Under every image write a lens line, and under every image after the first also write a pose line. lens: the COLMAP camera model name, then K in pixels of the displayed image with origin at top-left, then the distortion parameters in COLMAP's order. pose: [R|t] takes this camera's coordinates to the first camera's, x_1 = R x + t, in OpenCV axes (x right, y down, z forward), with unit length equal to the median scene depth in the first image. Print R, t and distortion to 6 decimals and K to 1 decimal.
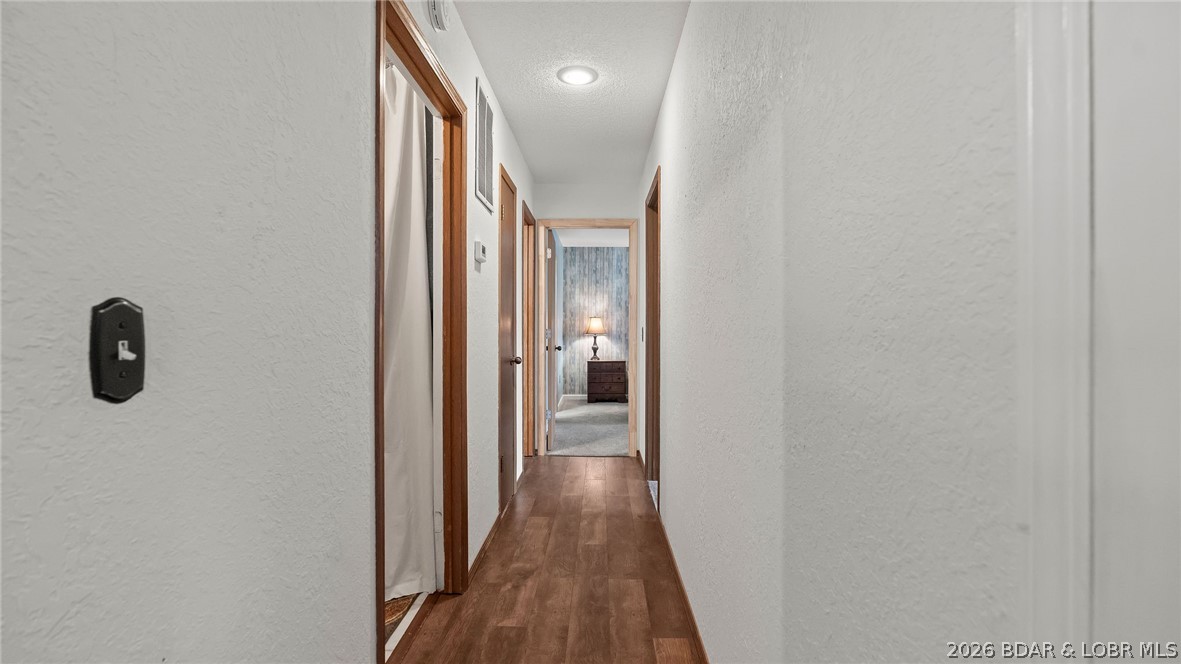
lens RADIAL K [[523.7, 0, 590.6], [0, 523.7, 329.9], [0, 0, 1]] dist [-0.005166, -0.000185]
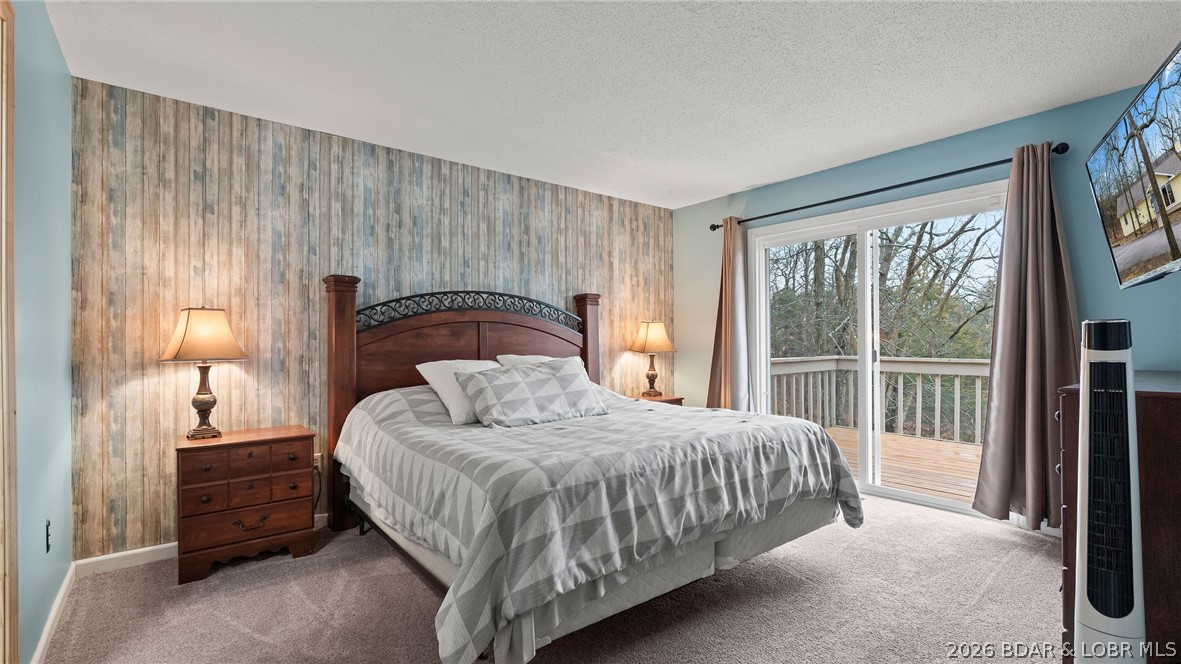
lens RADIAL K [[523.7, 0, 589.7], [0, 523.7, 339.6], [0, 0, 1]] dist [-0.005166, -0.000185]
pose [[0.764599, -0.005140, 0.644486, -0.017499], [0.007374, 0.999973, -0.000773, -0.002817], [-0.644464, 0.005344, 0.764616, 0.574671]]
